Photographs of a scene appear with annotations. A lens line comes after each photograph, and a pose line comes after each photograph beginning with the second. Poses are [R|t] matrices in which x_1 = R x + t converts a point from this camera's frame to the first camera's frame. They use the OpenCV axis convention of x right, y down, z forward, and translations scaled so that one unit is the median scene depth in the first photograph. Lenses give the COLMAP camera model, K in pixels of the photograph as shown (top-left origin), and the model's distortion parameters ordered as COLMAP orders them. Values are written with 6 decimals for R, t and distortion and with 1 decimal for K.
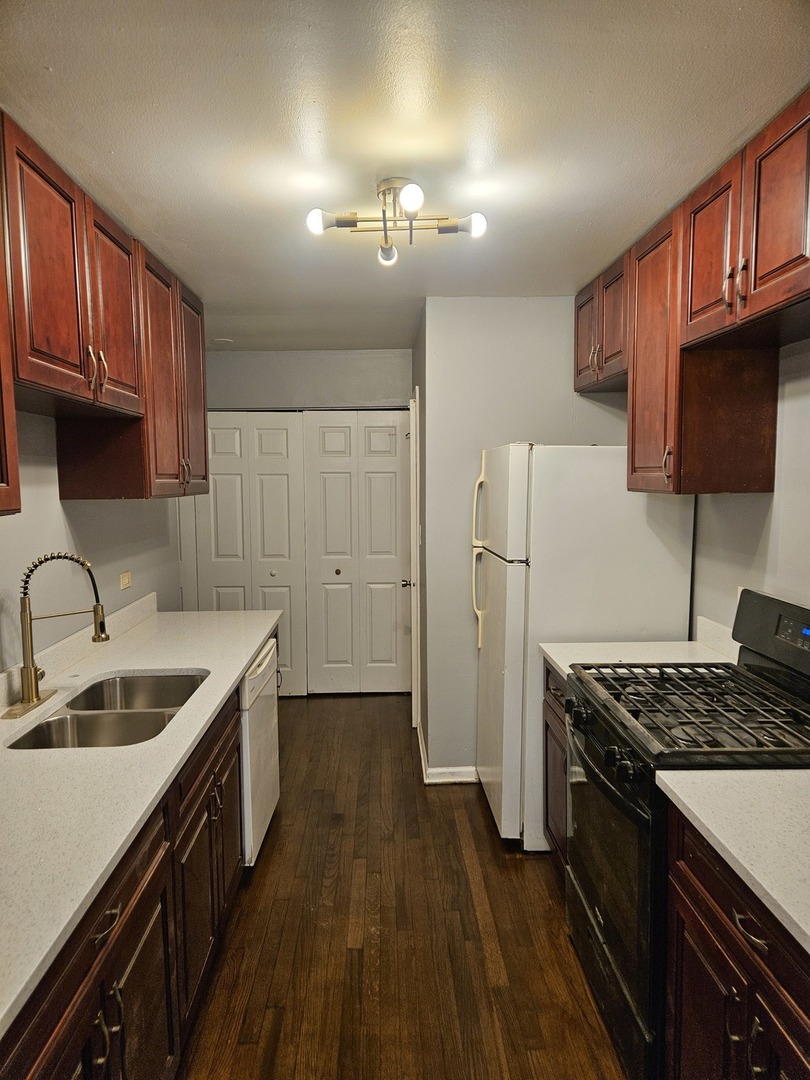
lens RADIAL K [[717.2, 0, 392.1], [0, 717.2, 539.5], [0, 0, 1]] dist [0.069691, -0.047982]
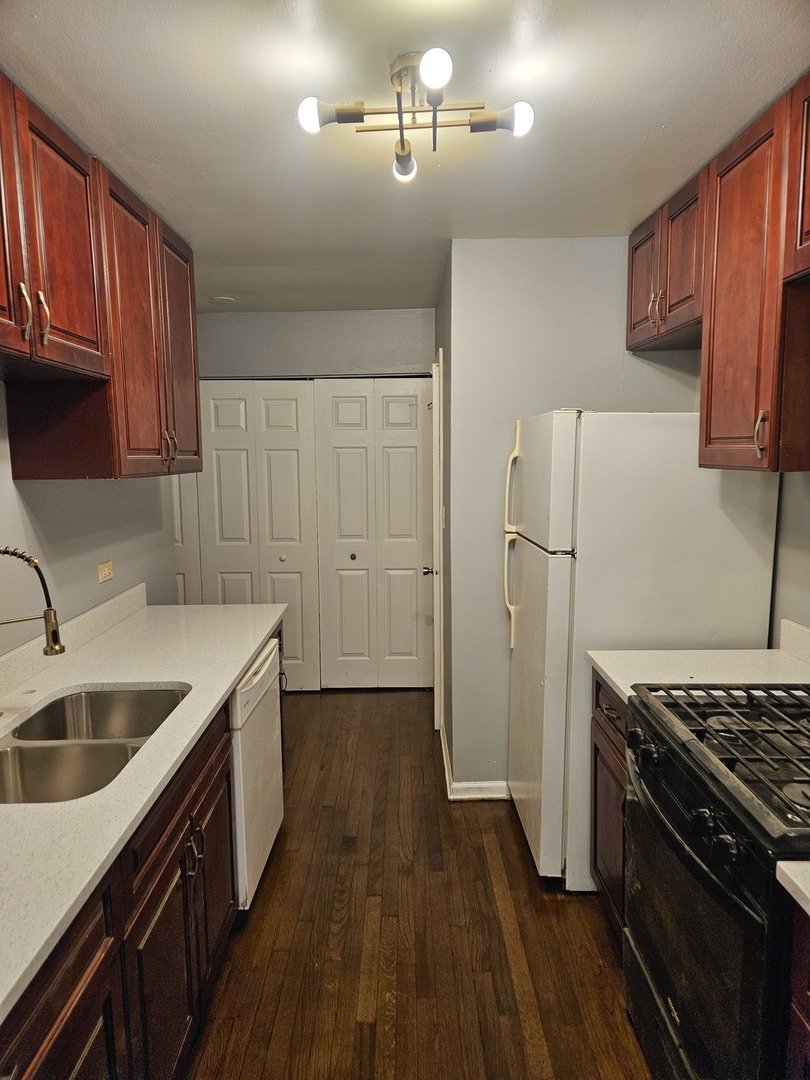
lens RADIAL K [[717.2, 0, 393.6], [0, 717.2, 541.4], [0, 0, 1]] dist [0.069691, -0.047982]
pose [[0.999585, 0.000370, -0.028815, 0.004415], [0.000674, 0.999344, 0.036205, -0.015116], [0.028809, -0.036210, 0.998929, 0.187021]]
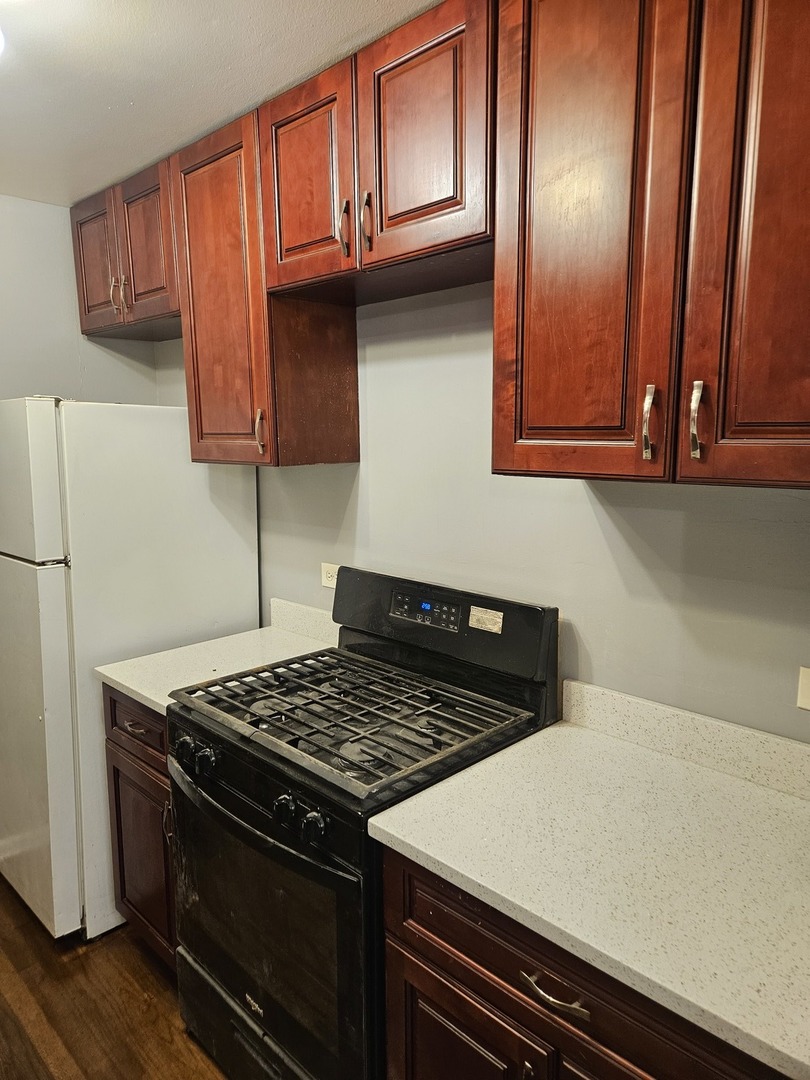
lens RADIAL K [[717.2, 0, 405.1], [0, 717.2, 533.0], [0, 0, 1]] dist [0.069691, -0.047982]
pose [[0.718702, -0.091090, 0.689326, -0.083938], [0.062441, 0.995831, 0.066491, -0.029496], [-0.692509, -0.004745, 0.721393, 0.267886]]
